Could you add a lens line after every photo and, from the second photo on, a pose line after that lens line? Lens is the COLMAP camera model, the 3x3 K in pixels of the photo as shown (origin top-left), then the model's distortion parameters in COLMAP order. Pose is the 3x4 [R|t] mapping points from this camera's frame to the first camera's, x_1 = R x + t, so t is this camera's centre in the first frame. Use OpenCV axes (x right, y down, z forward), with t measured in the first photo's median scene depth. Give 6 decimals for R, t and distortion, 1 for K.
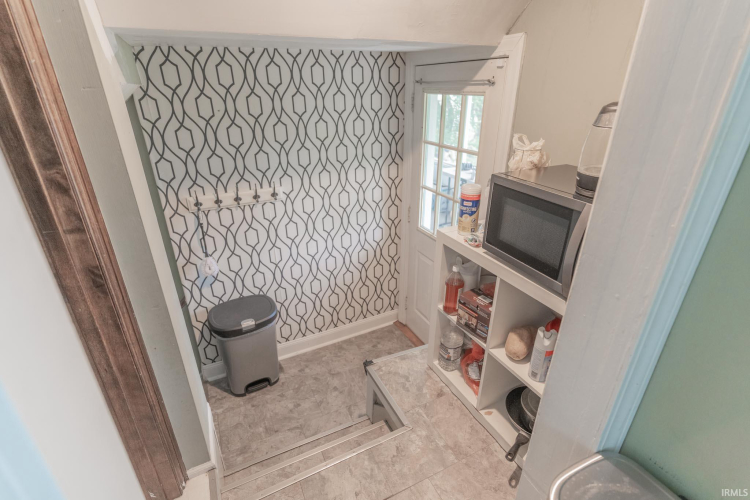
lens RADIAL K [[365.5, 0, 373.6], [0, 365.5, 247.5], [0, 0, 1]] dist [-0.004513, 0.000681]
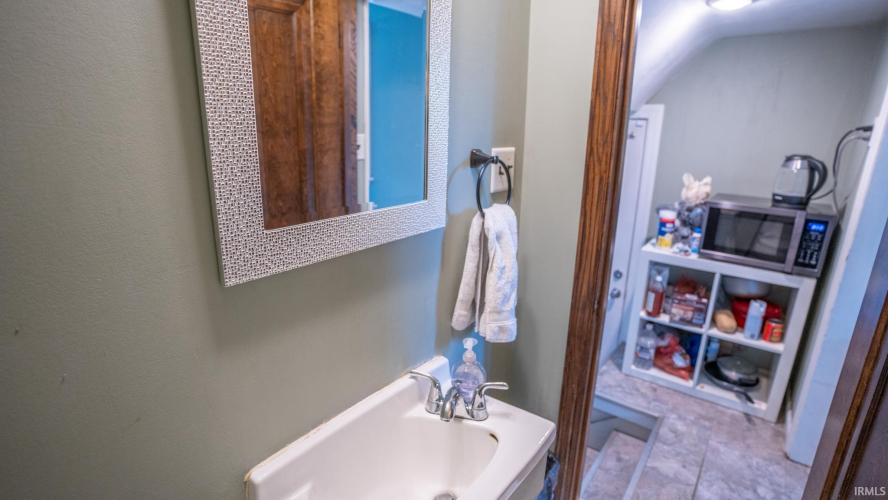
lens RADIAL K [[465.3, 0, 443.9], [0, 465.3, 258.0], [0, 0, 1]] dist [-0.007103, -0.000555]
pose [[0.867552, -0.116934, 0.483404, -0.842628], [0.179745, 0.979988, -0.085528, -0.006143], [-0.463729, 0.161090, 0.871209, -0.042762]]
